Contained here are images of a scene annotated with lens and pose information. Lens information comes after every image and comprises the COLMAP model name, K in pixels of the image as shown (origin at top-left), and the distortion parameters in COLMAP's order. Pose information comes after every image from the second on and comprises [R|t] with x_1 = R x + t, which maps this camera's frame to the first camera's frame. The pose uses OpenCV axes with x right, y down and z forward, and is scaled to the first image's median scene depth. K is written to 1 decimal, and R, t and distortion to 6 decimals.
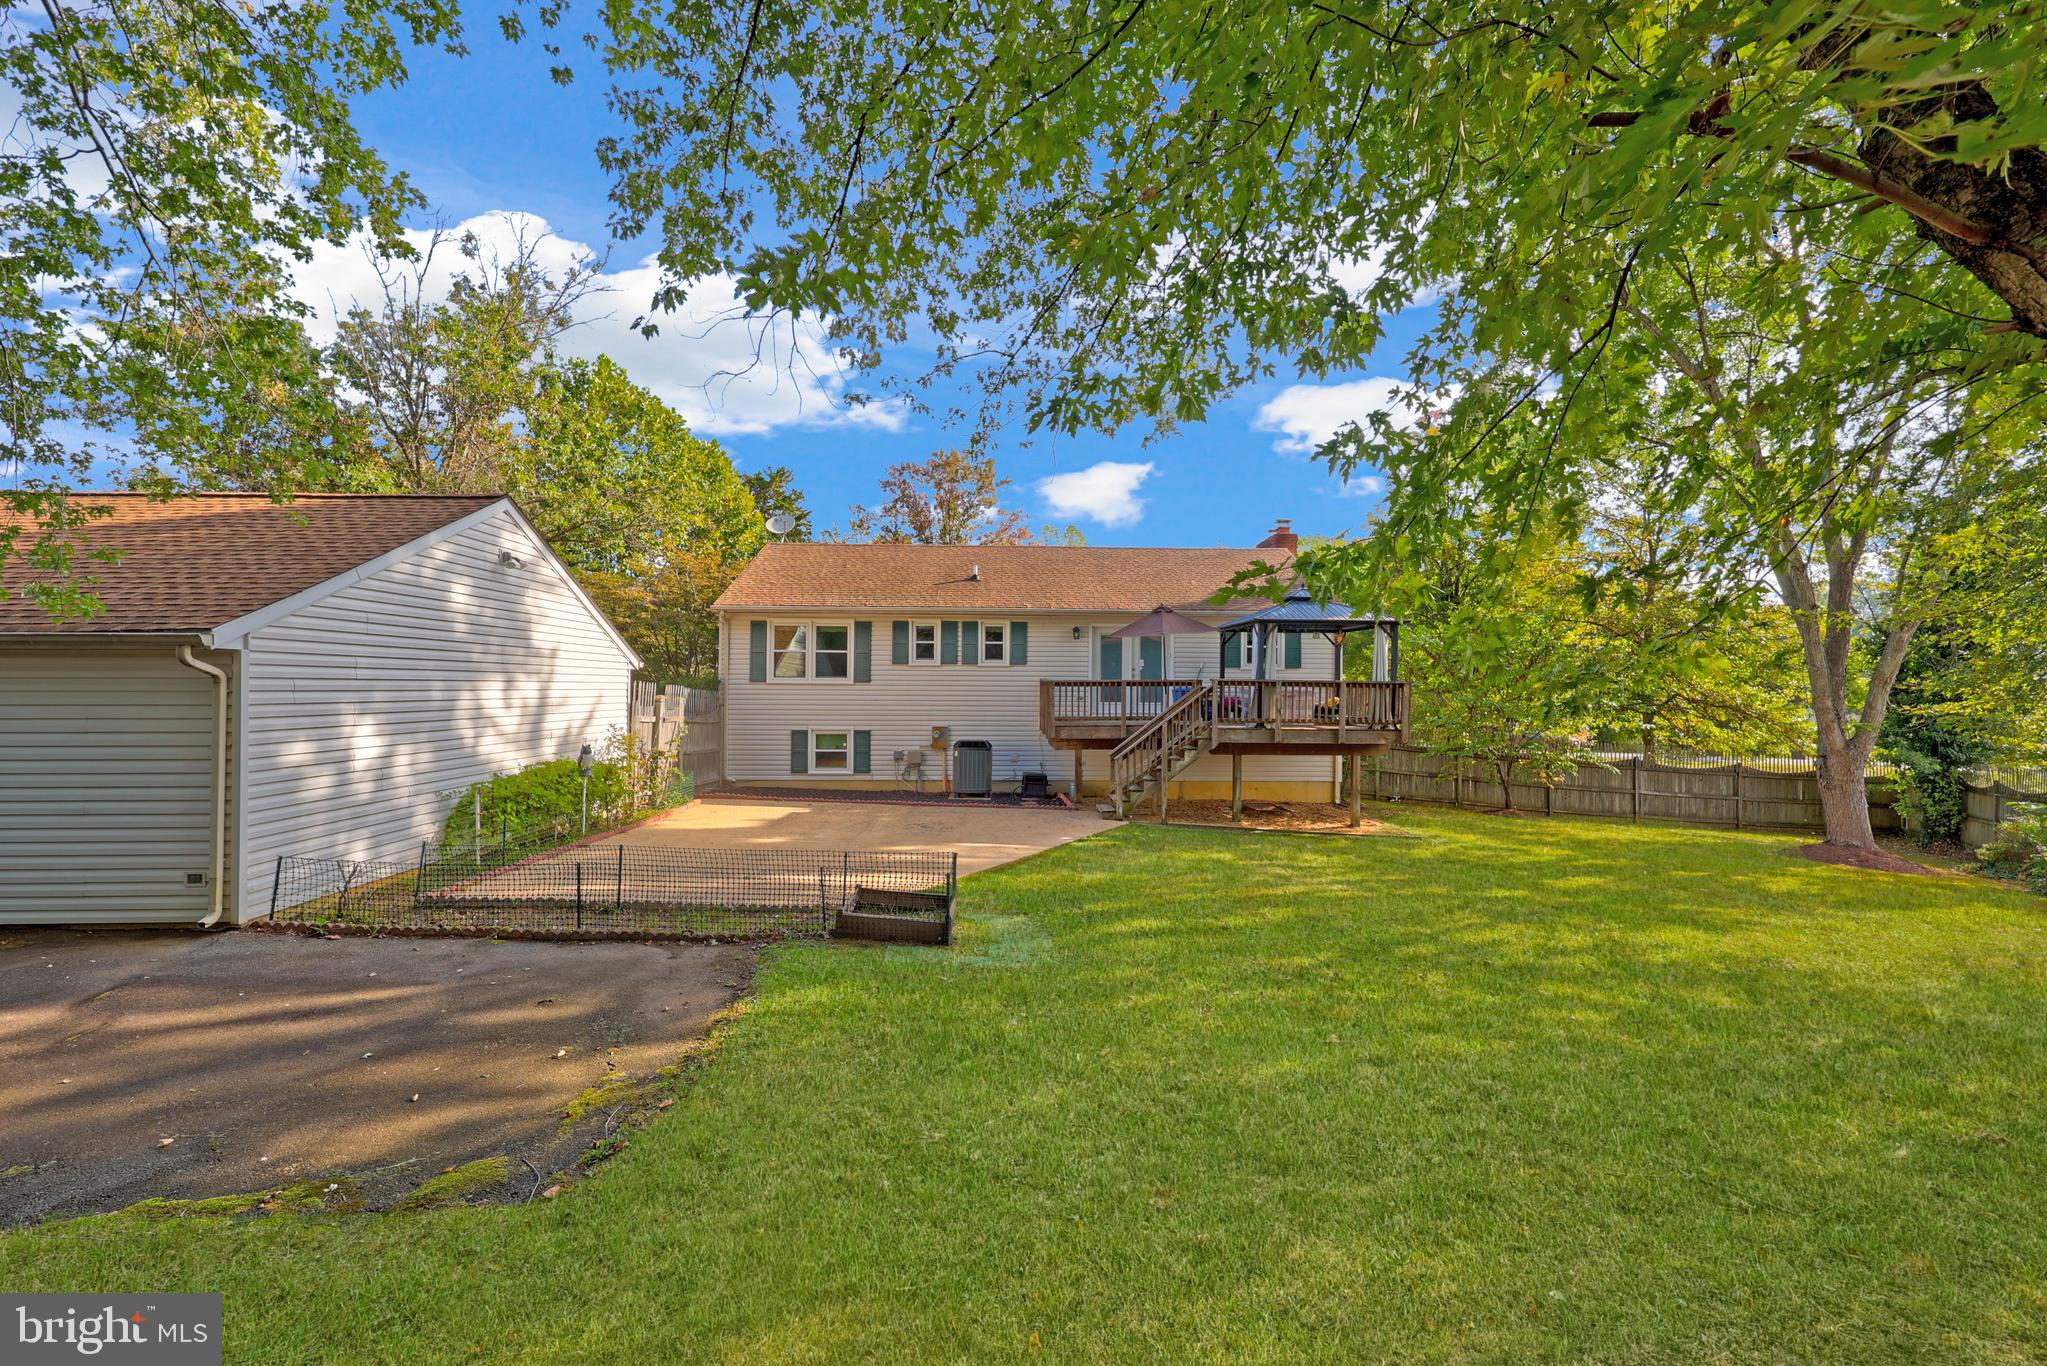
lens RADIAL K [[827.4, 0, 1023.5], [0, 827.4, 683.0], [0, 0, 1]] dist [0.000295, -0.000020]
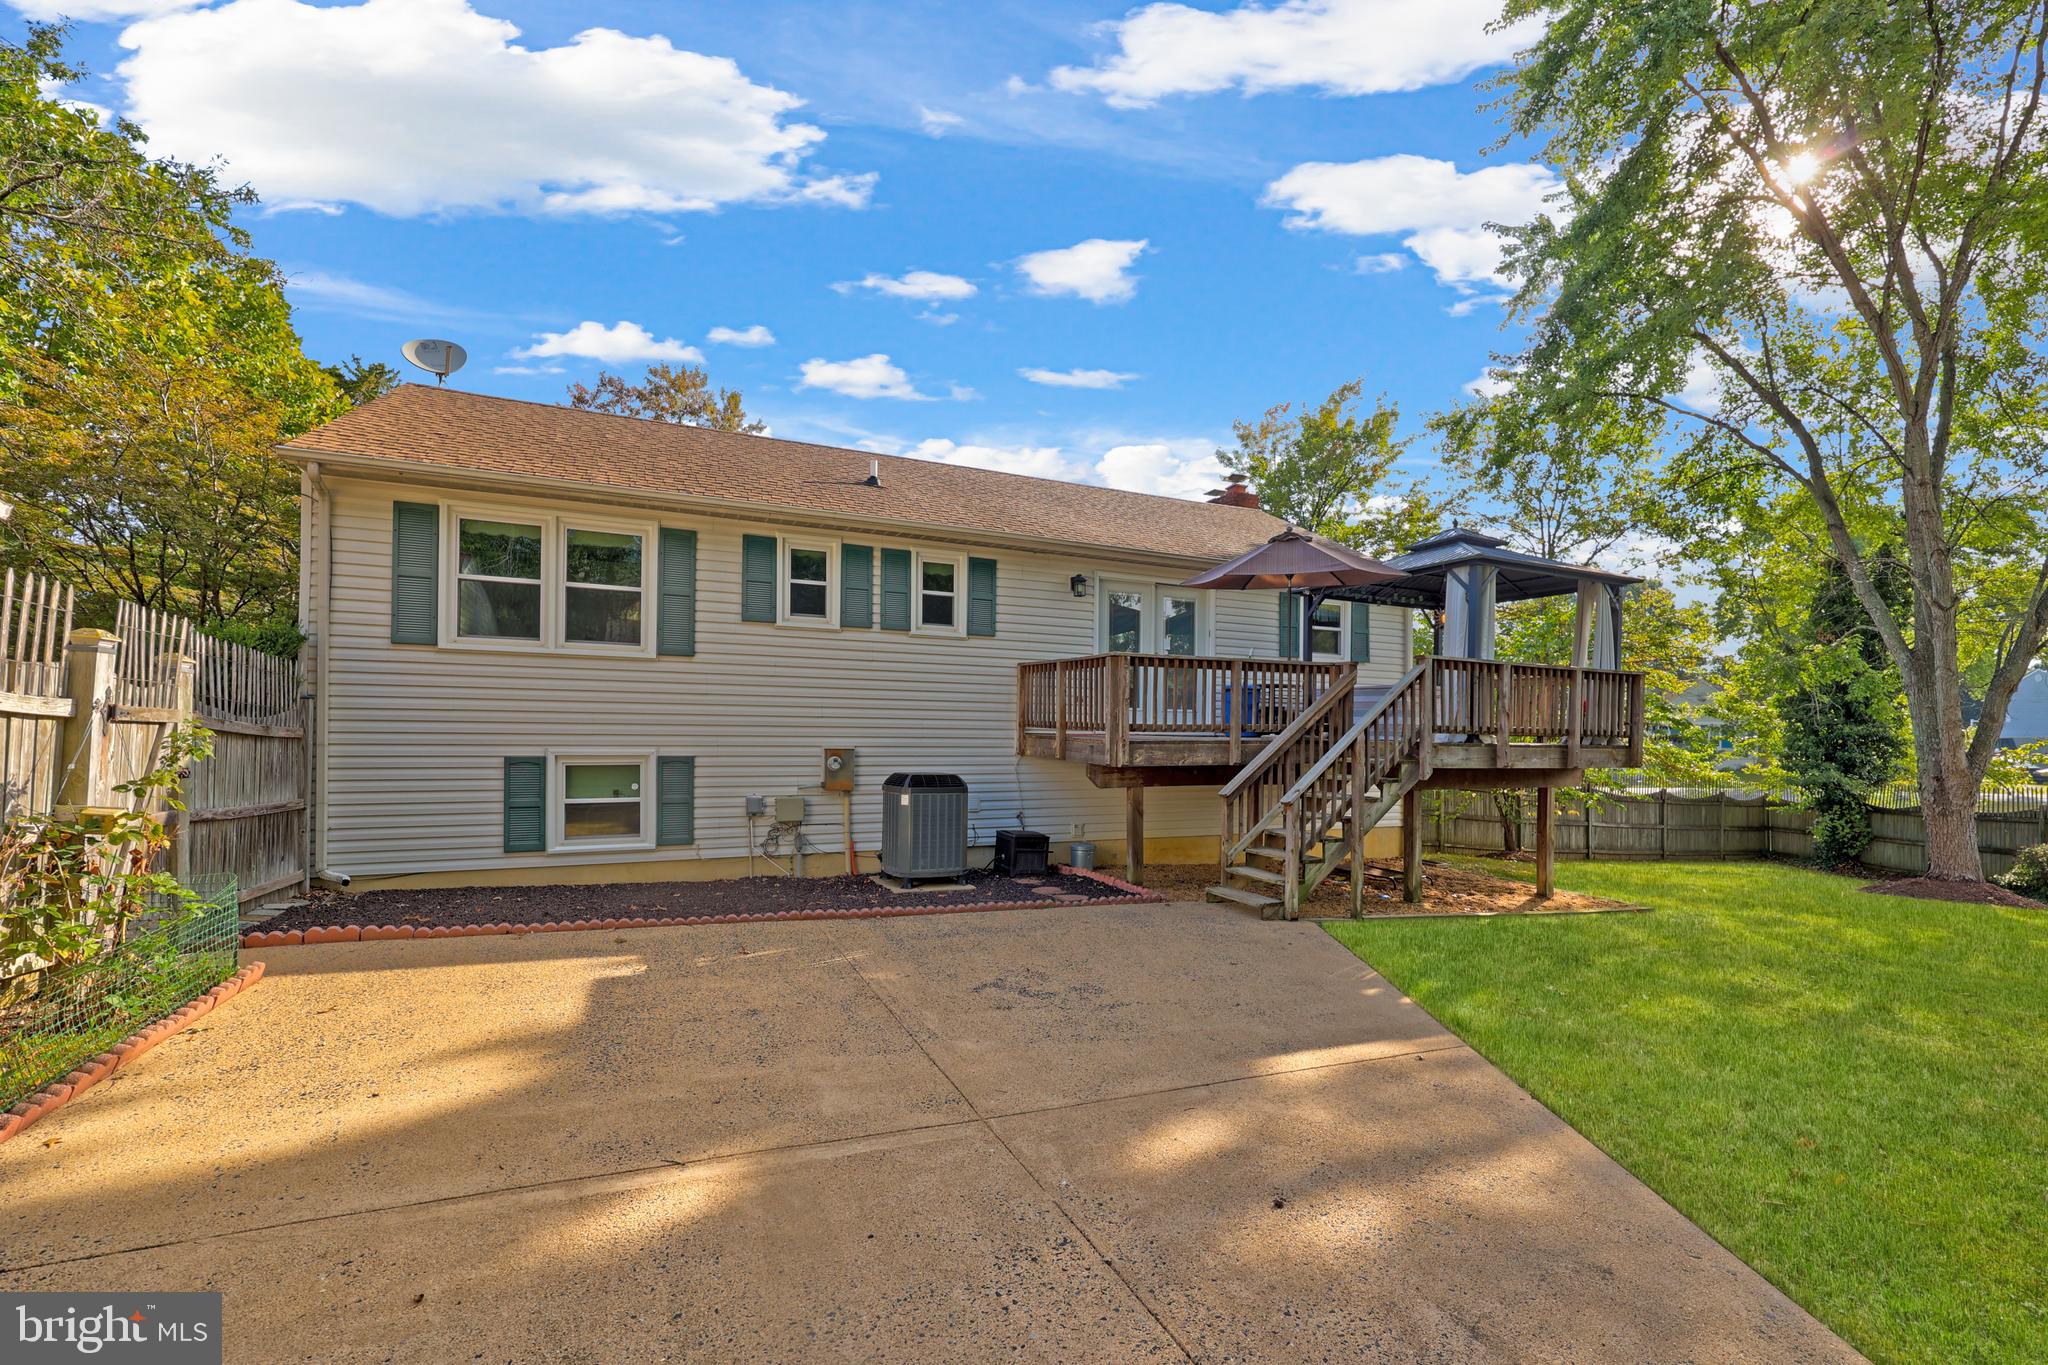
lens RADIAL K [[842.2, 0, 1022.7], [0, 842.2, 739.9], [0, 0, 1]] dist [-0.000649, -0.000186]
pose [[0.922237, 0.002881, 0.386614, -0.198068], [-0.010599, 0.999785, 0.017831, 0.036858], [-0.386480, -0.020542, 0.922069, 0.473587]]
